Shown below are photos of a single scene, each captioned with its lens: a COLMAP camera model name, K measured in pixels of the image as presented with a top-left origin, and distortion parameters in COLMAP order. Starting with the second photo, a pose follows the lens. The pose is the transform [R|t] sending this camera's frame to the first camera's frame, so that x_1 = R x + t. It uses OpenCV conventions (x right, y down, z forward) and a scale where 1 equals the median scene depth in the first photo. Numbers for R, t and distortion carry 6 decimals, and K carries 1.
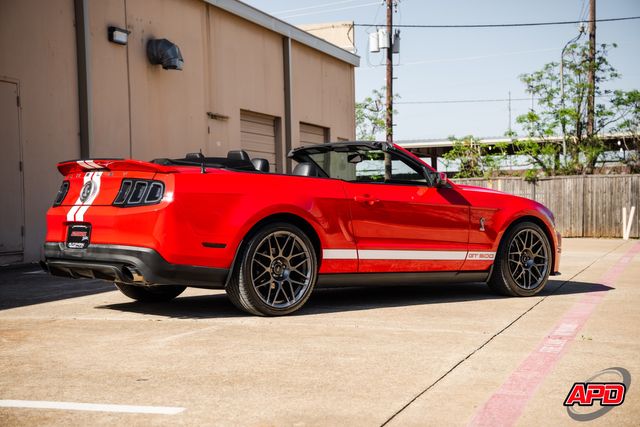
lens RADIAL K [[1096.3, 0, 329.5], [0, 1096.3, 213.6], [0, 0, 1]] dist [0.288555, 0.000000]
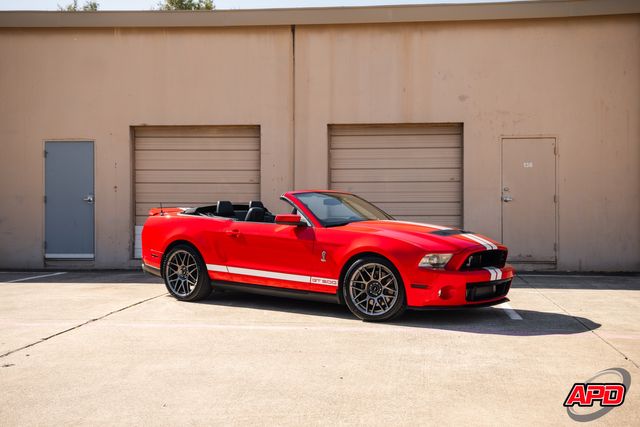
lens RADIAL K [[863.8, 0, 319.5], [0, 863.8, 225.1], [0, 0, 1]] dist [0.046610, 0.000000]
pose [[0.194585, 0.024694, -0.980575, 1.044247], [-0.014557, 0.999646, 0.022285, -0.044359], [0.980778, 0.009938, 0.194876, 0.774405]]
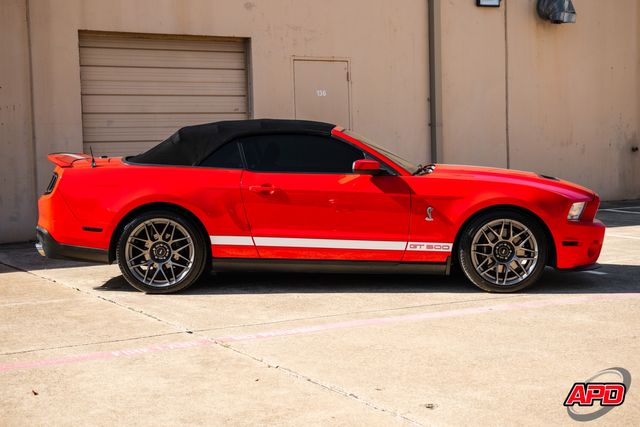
lens RADIAL K [[1040.8, 0, 322.5], [0, 1040.8, 214.6], [0, 0, 1]] dist [0.193586, 0.000000]
pose [[0.742489, 0.042727, -0.668494, 0.638986], [0.004041, 0.997660, 0.068254, -0.048254], [0.669846, -0.053380, 0.740579, 0.269620]]
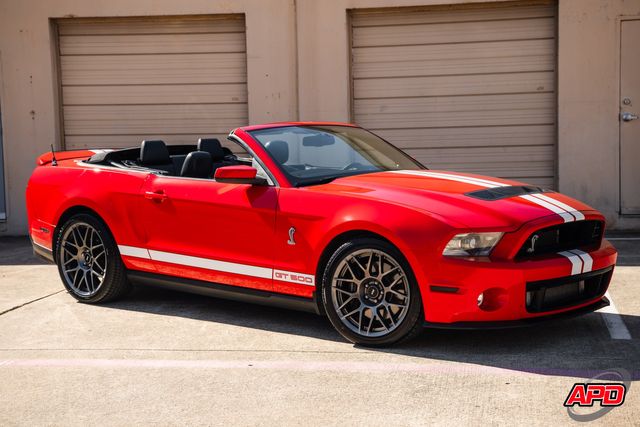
lens RADIAL K [[1147.3, 0, 323.8], [0, 1147.3, 218.2], [0, 0, 1]] dist [0.274335, 0.000000]
pose [[0.132828, 0.085603, -0.987436, 0.872765], [0.009222, 0.996113, 0.087596, -0.067120], [0.991096, -0.020742, 0.131522, 0.883435]]
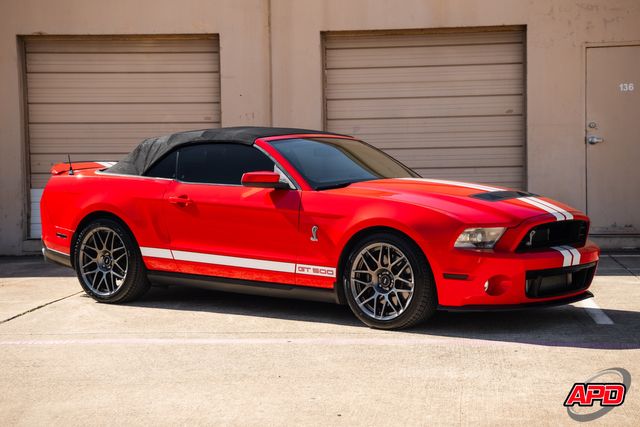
lens RADIAL K [[1307.1, 0, 323.7], [0, 1307.1, 211.8], [0, 0, 1]] dist [0.375543, 0.000000]
pose [[0.201131, 0.046127, -0.978478, 1.066026], [0.000211, 0.998889, 0.047132, -0.050897], [0.979564, -0.009686, 0.200898, 0.776034]]
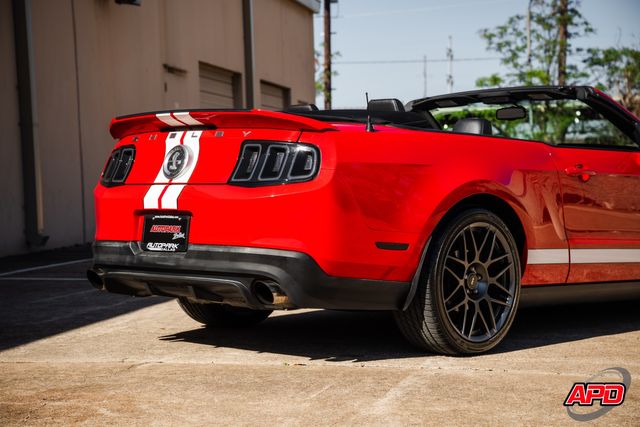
lens RADIAL K [[1242.0, 0, 328.9], [0, 1242.0, 224.7], [0, 0, 1]] dist [0.392653, 0.000000]
pose [[0.995779, -0.007835, 0.091450, -0.161155], [0.005608, 0.999682, 0.024588, -0.000835], [-0.091614, -0.023971, 0.995506, 0.231134]]
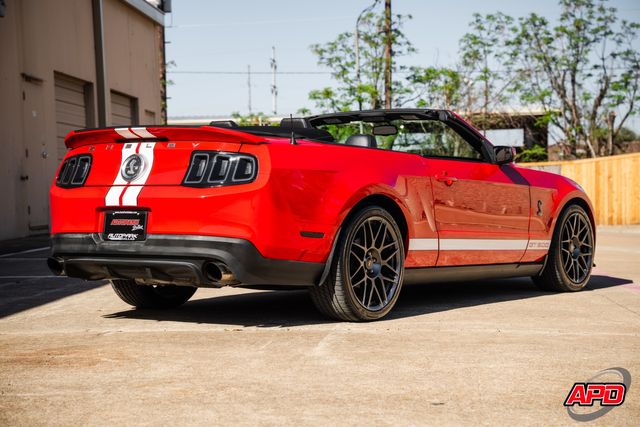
lens RADIAL K [[1242.0, 0, 362.6], [0, 1242.0, 222.4], [0, 0, 1]] dist [0.392653, 0.000000]
pose [[0.966348, -0.009290, 0.257071, -0.236926], [0.005224, 0.999850, 0.016495, 0.003935], [-0.257186, -0.014597, 0.966252, 0.088912]]
